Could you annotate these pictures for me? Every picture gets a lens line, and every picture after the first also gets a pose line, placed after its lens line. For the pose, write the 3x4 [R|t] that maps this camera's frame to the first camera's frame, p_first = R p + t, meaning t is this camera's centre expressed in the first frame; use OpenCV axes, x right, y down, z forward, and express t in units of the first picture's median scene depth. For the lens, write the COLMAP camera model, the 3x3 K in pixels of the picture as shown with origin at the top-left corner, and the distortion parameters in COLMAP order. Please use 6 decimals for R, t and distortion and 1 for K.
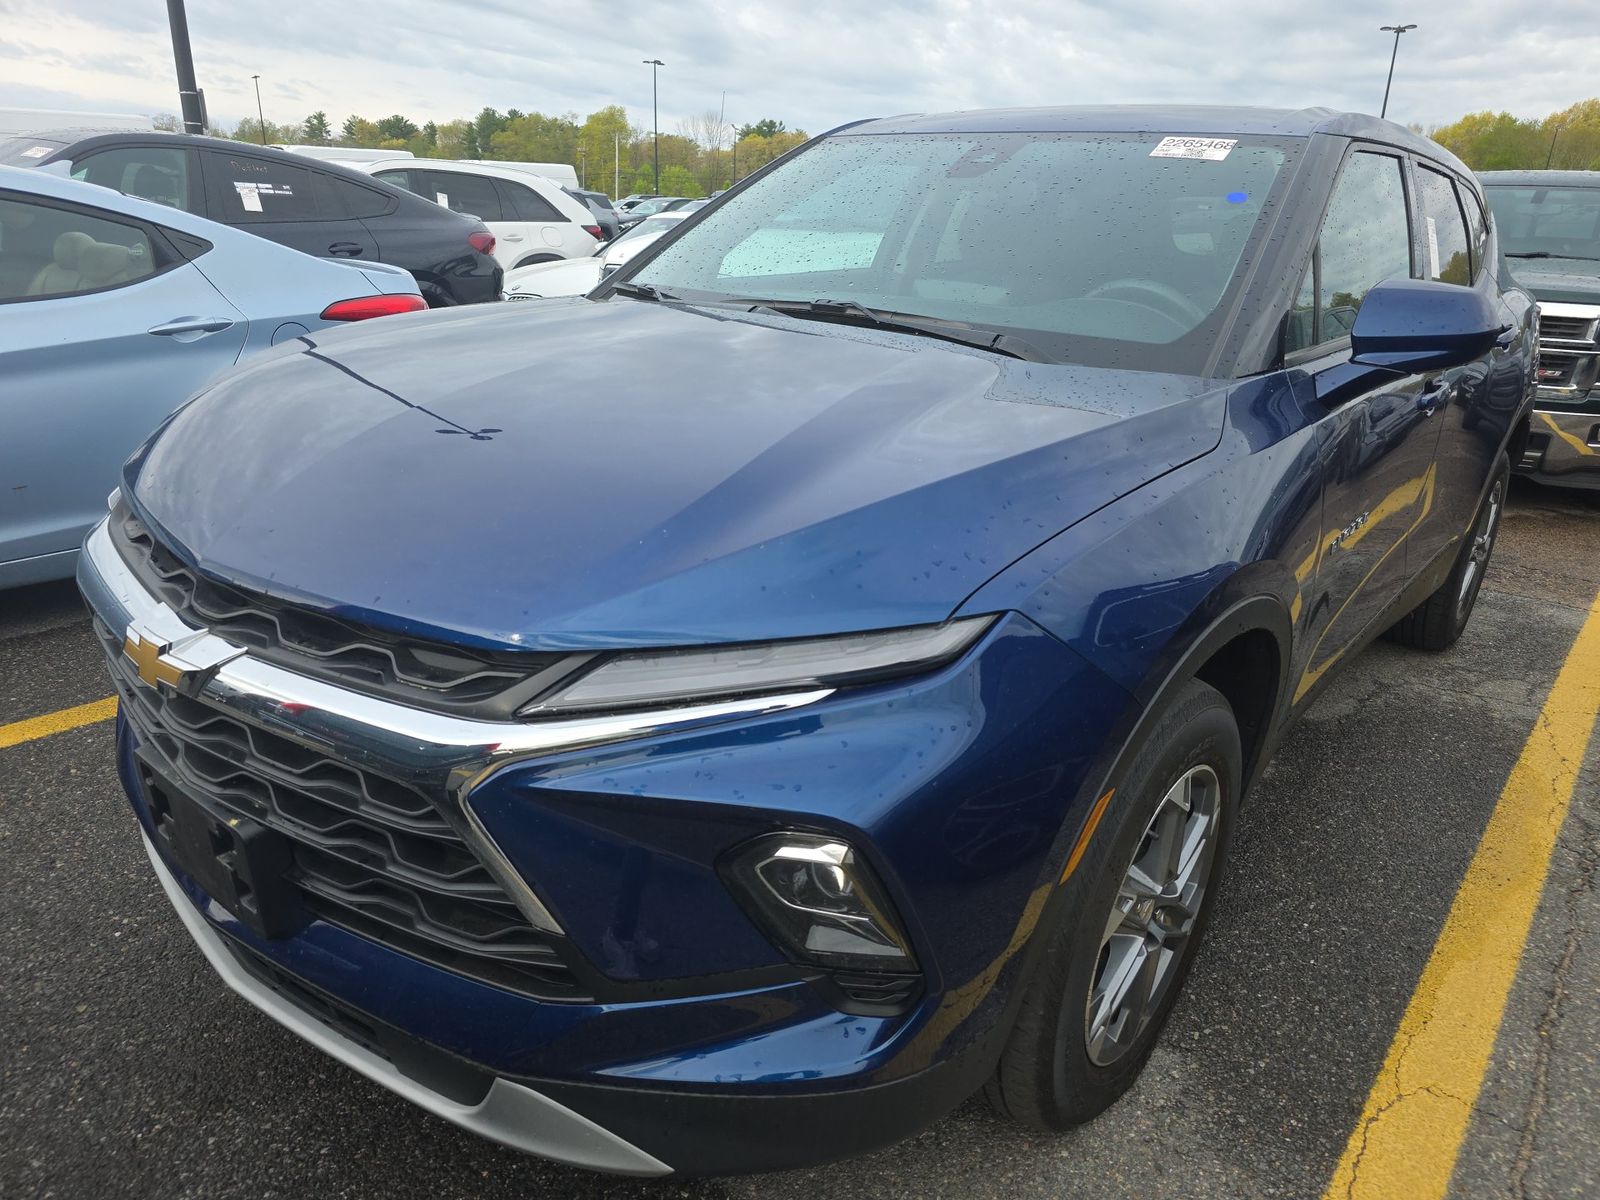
lens RADIAL K [[1050.2, 0, 800.0], [0, 1050.2, 600.0], [0, 0, 1]] dist [0.065788, -0.061137]
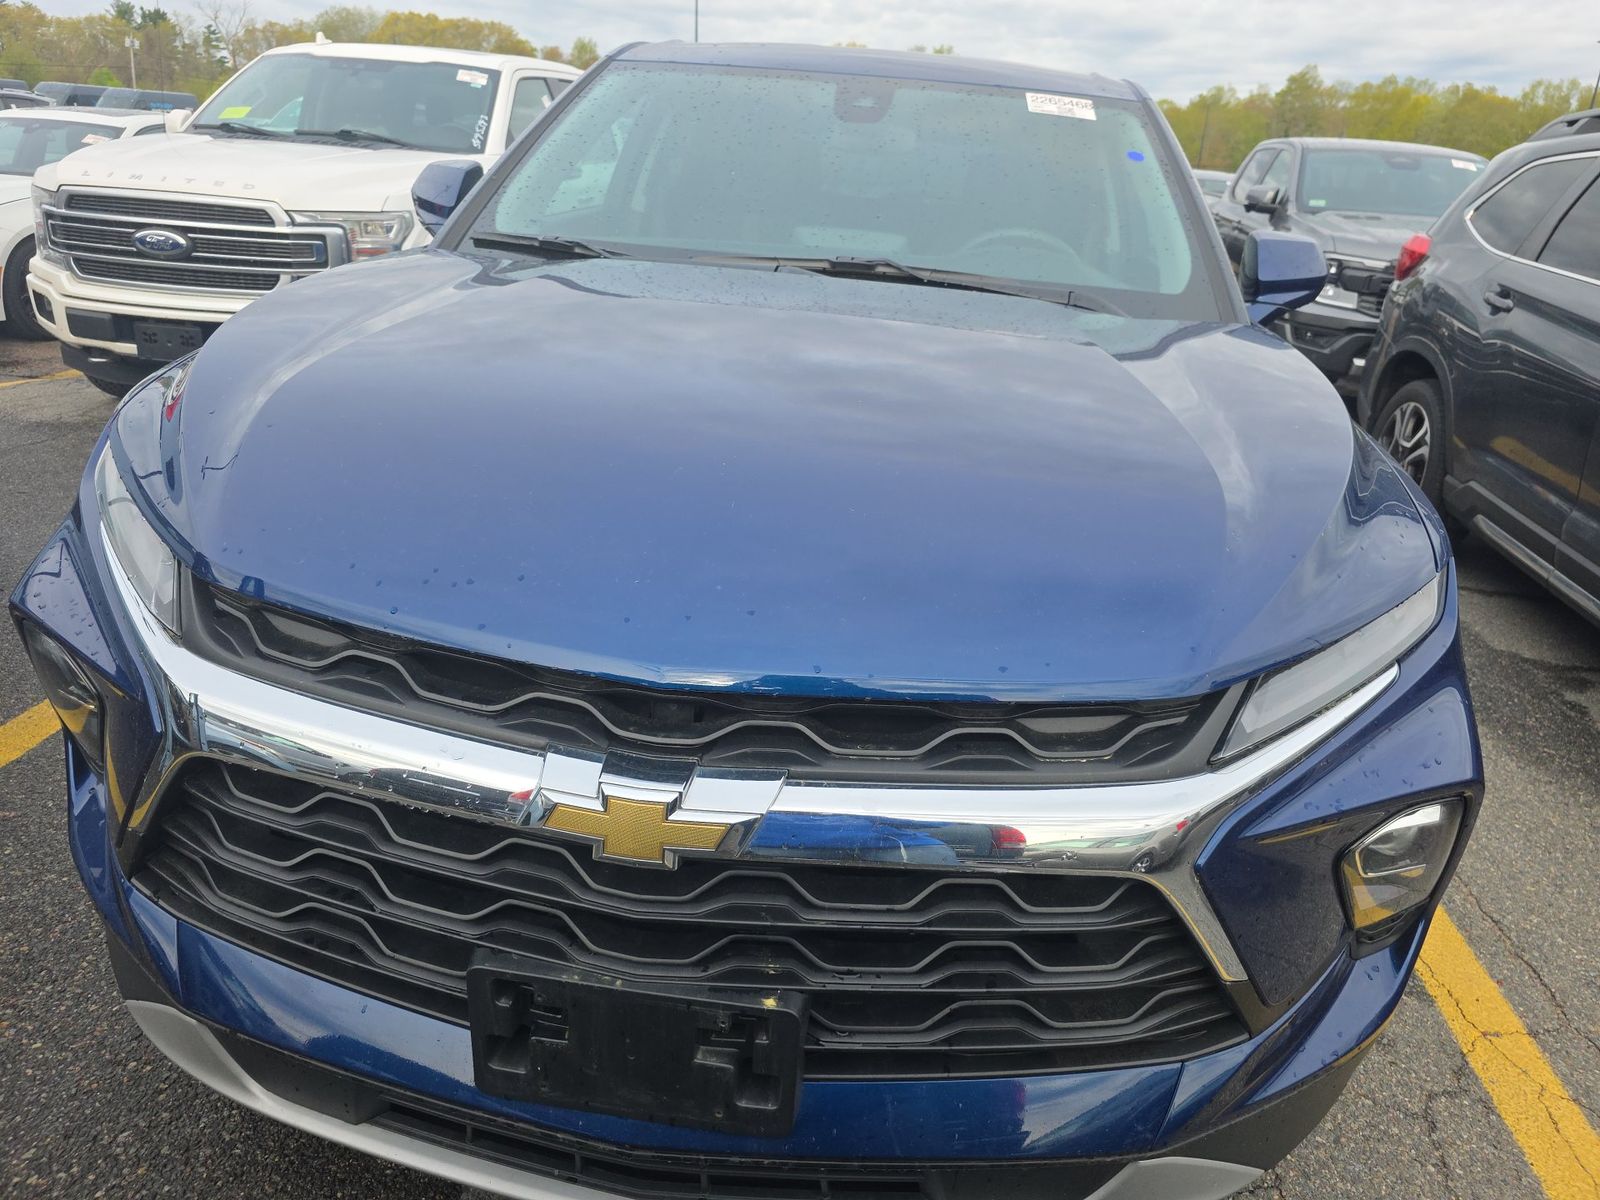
lens RADIAL K [[1056.4, 0, 792.2], [0, 1056.4, 583.8], [0, 0, 1]] dist [0.063791, -0.056114]
pose [[0.845194, -0.176478, 0.504482, -0.584234], [0.149931, 0.984300, 0.093139, -0.103559], [-0.512998, -0.003083, 0.858384, 0.240793]]
